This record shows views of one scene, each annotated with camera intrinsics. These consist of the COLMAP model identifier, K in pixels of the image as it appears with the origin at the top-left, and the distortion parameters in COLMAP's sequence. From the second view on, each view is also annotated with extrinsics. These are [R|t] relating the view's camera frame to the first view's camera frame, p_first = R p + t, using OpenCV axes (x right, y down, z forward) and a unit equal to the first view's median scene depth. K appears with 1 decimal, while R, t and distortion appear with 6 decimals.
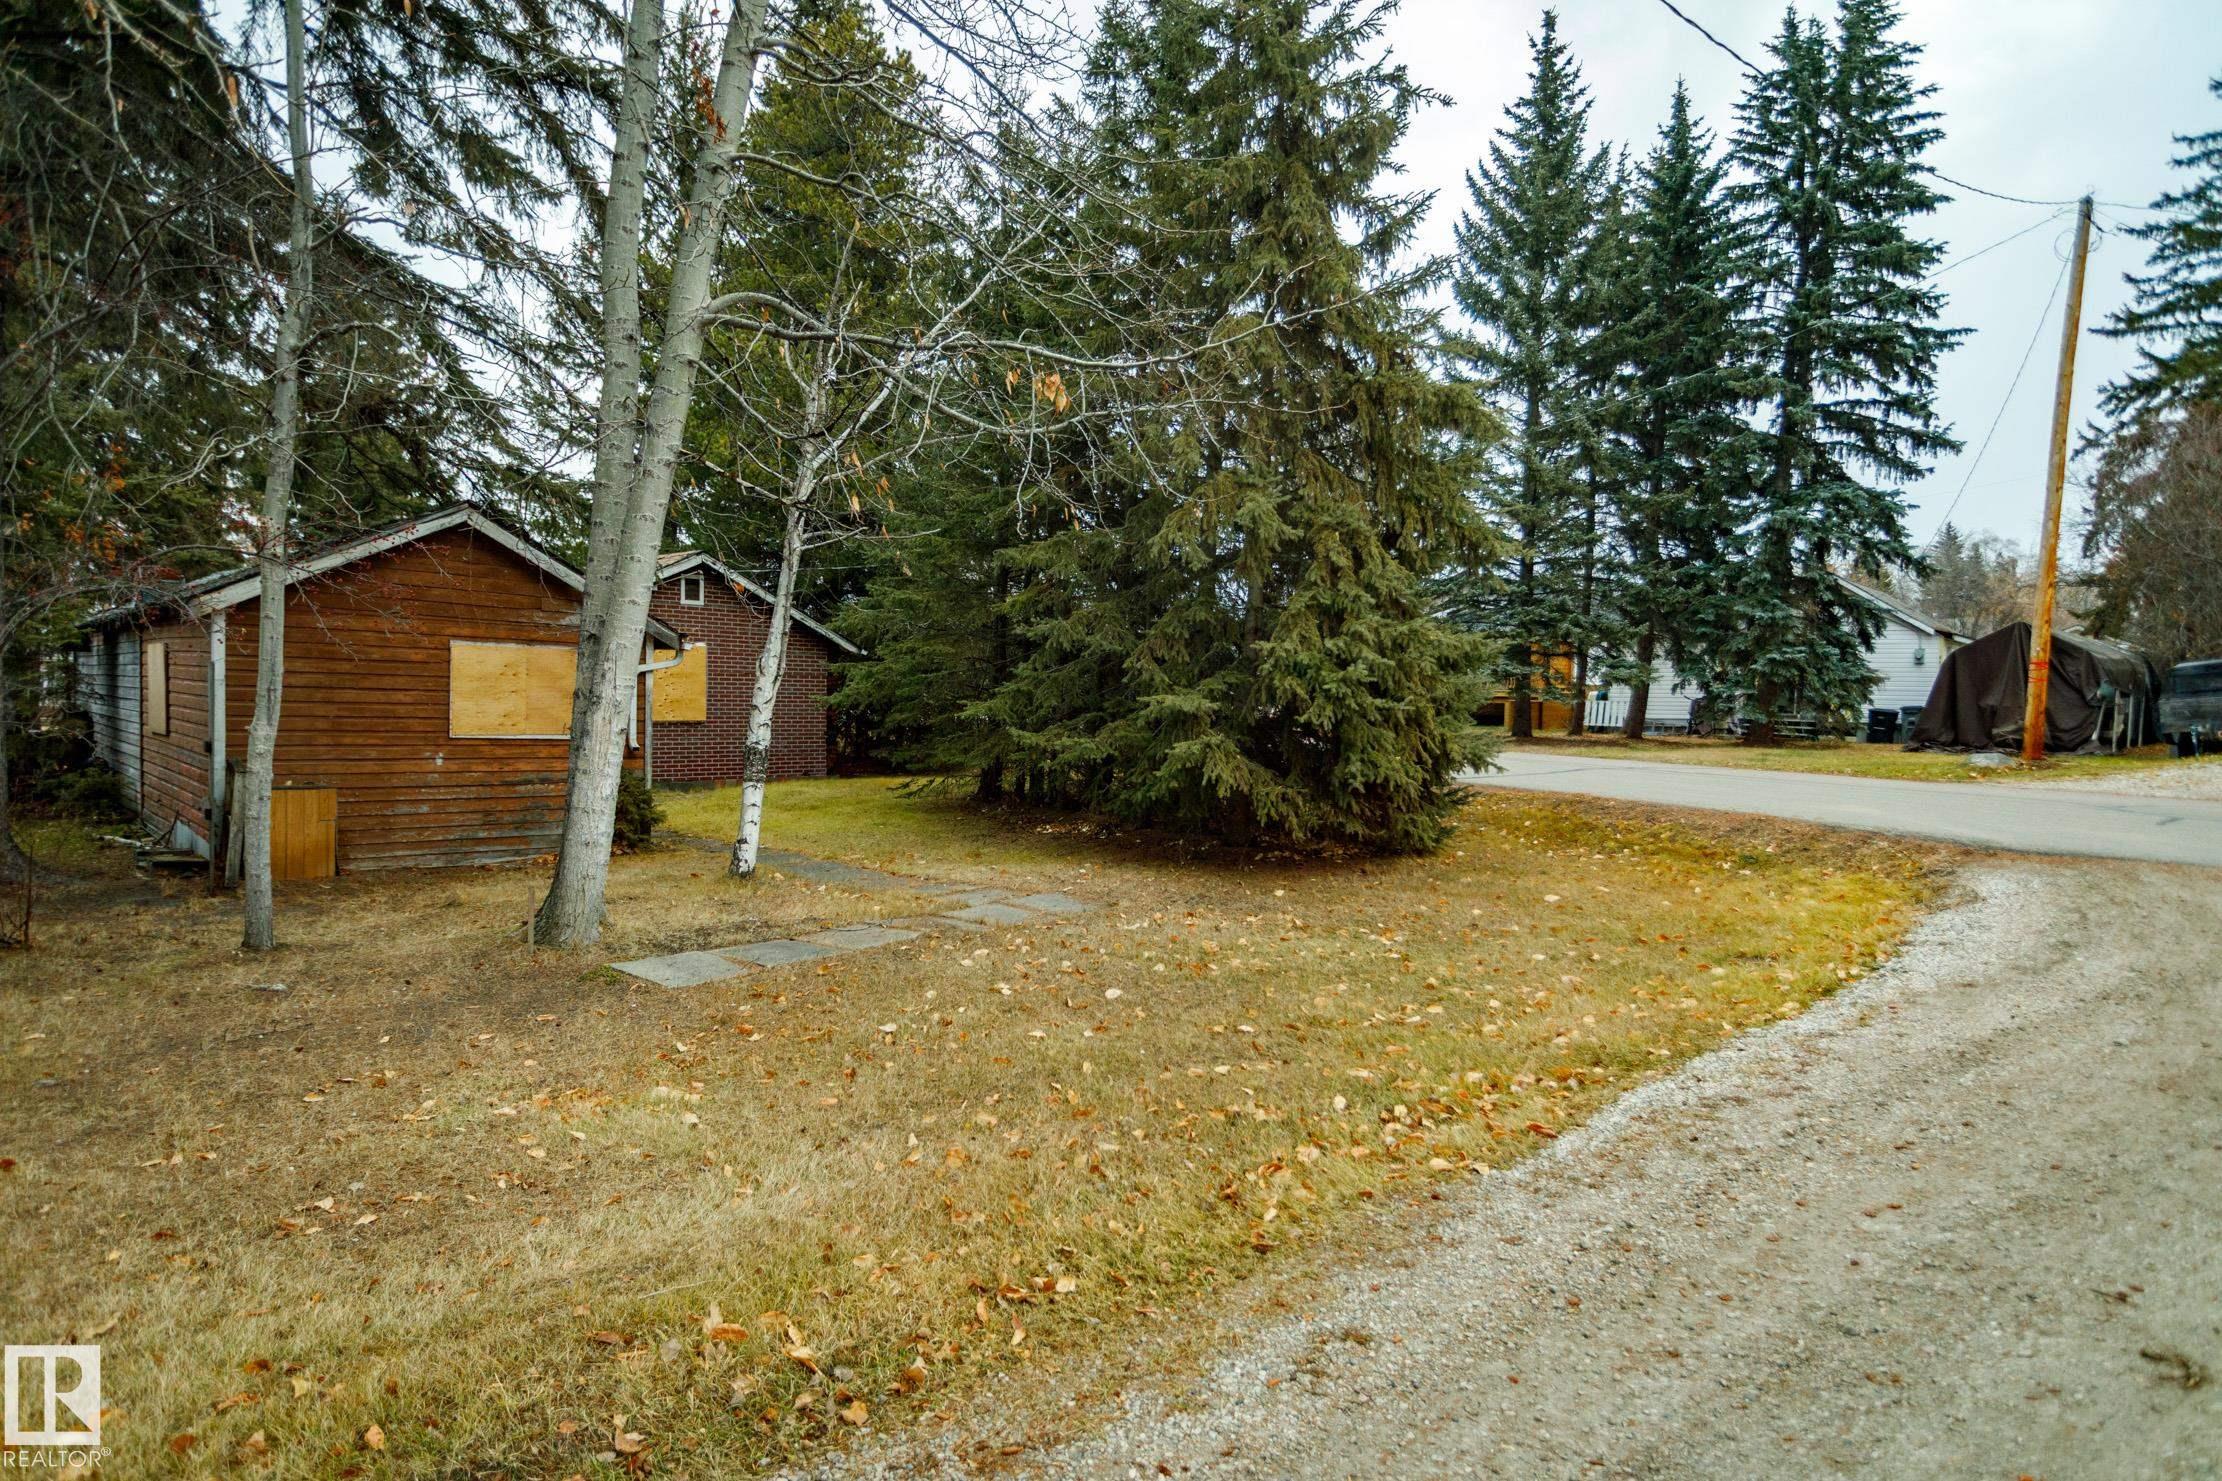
lens RADIAL K [[1255.5, 0, 1109.3], [0, 1255.5, 751.4], [0, 0, 1]] dist [-0.002974, 0.001218]
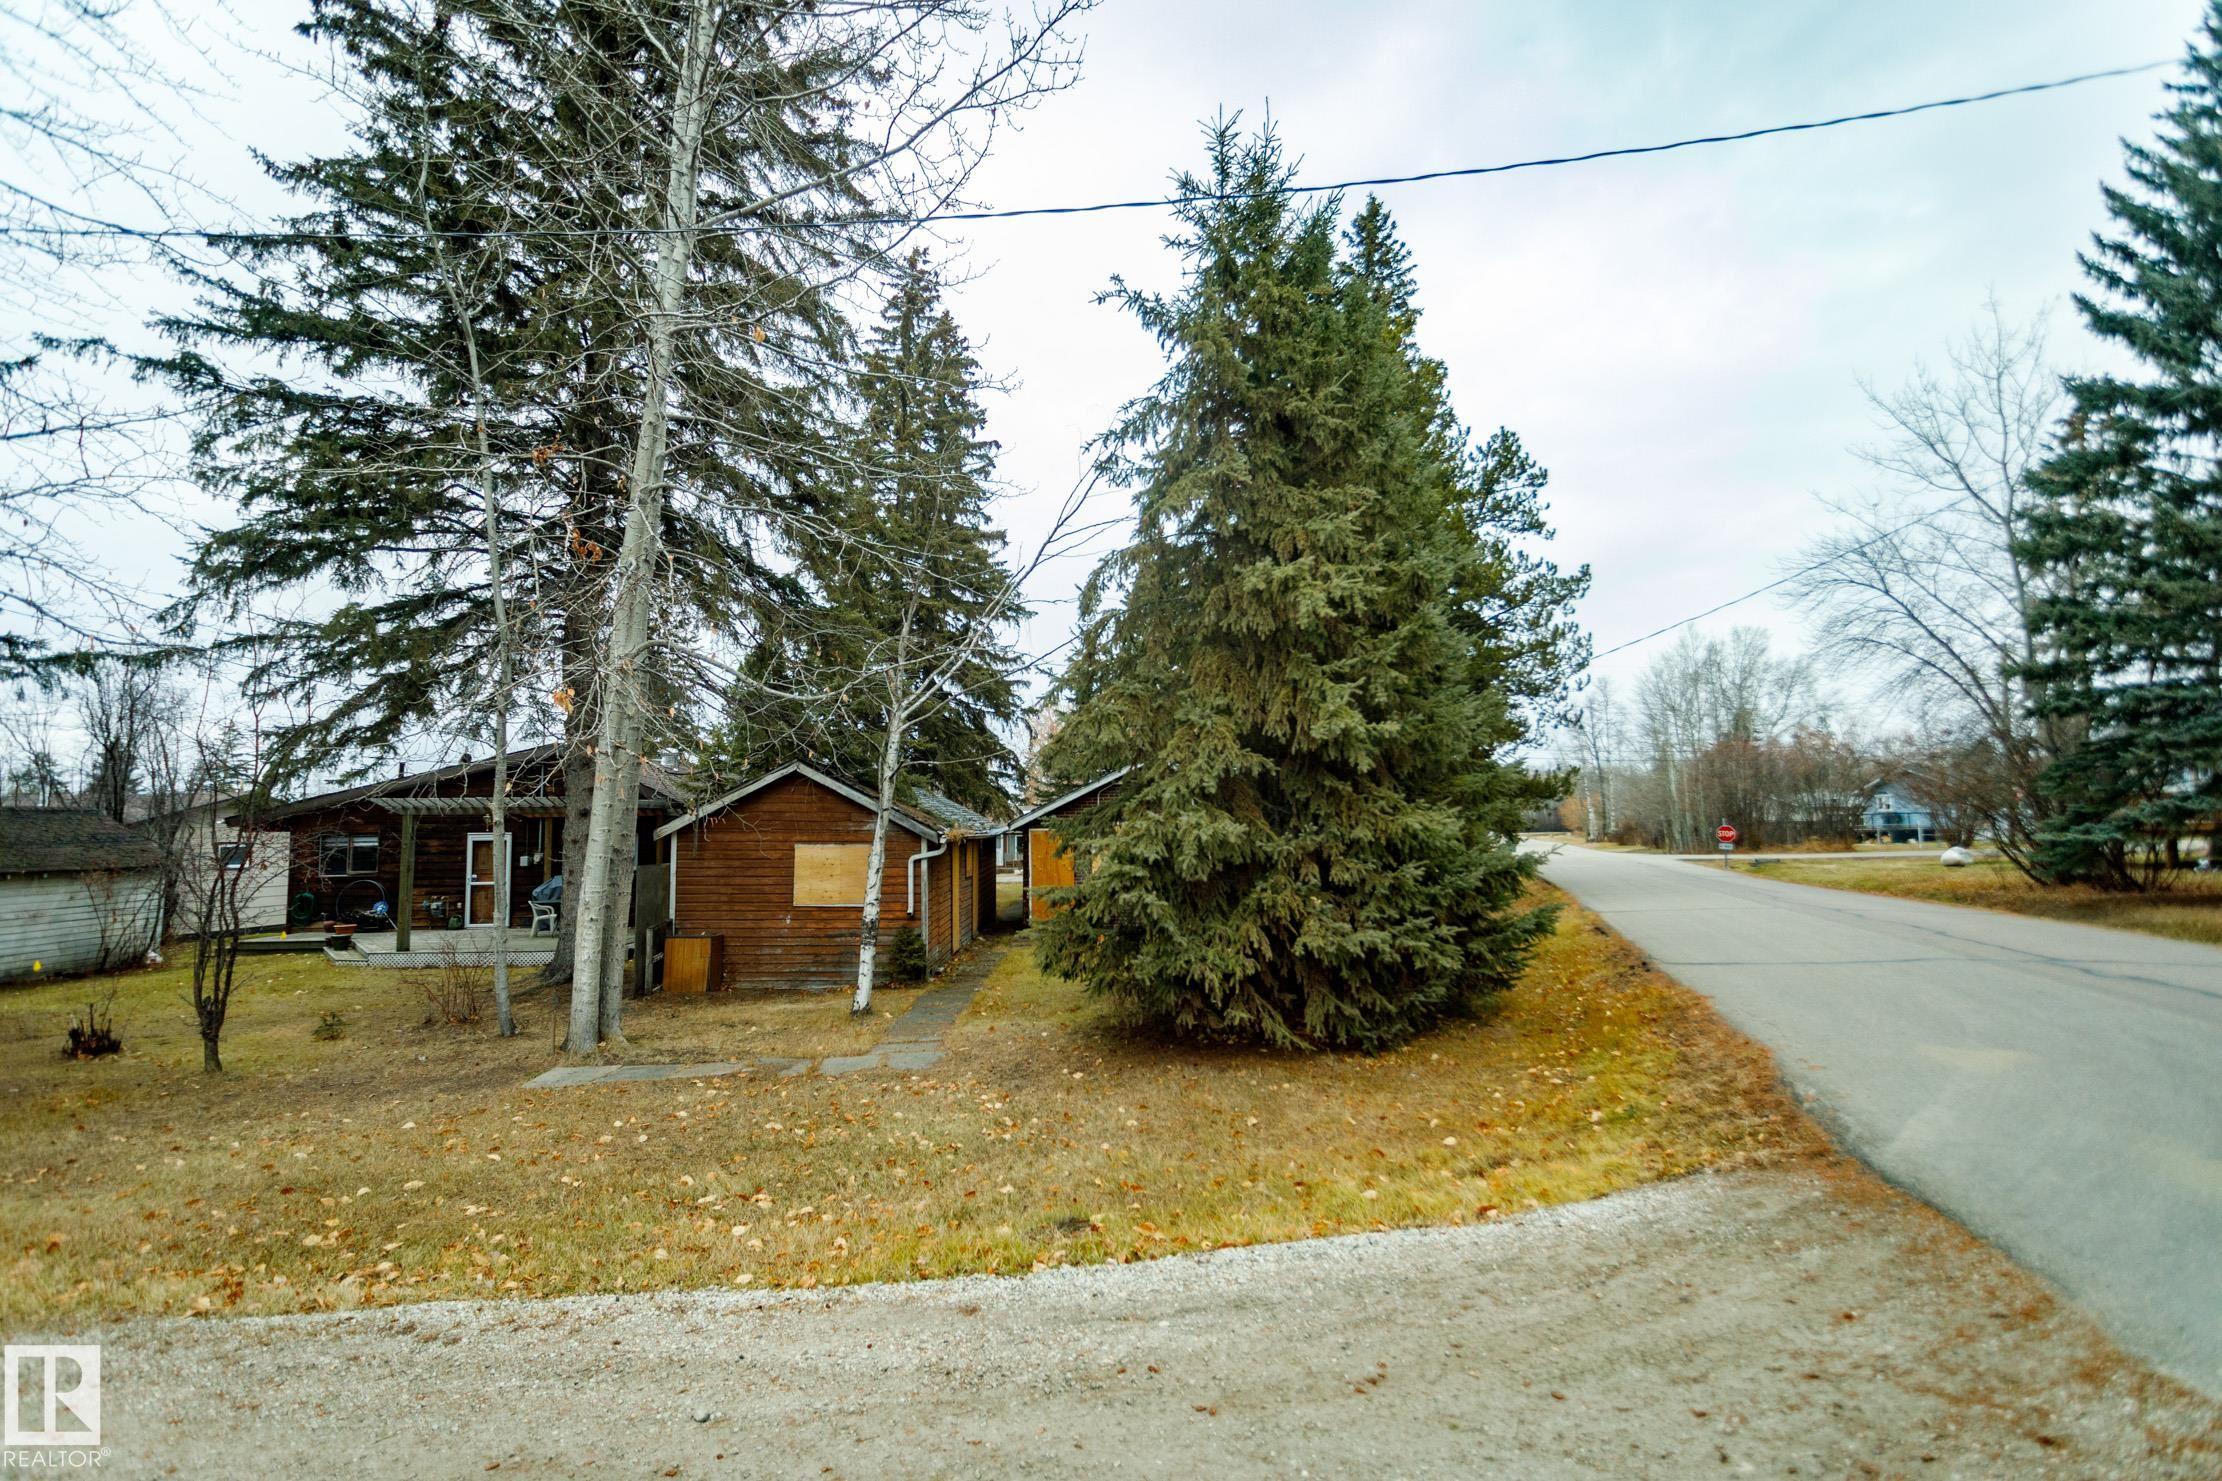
lens RADIAL K [[1038.0, 0, 1104.2], [0, 1038.0, 752.2], [0, 0, 1]] dist [0.006380, -0.000161]
pose [[0.730812, -0.080194, -0.677852, 0.379001], [-0.003661, 0.992600, -0.121377, -0.026197], [0.682569, 0.091186, 0.725110, 0.170485]]
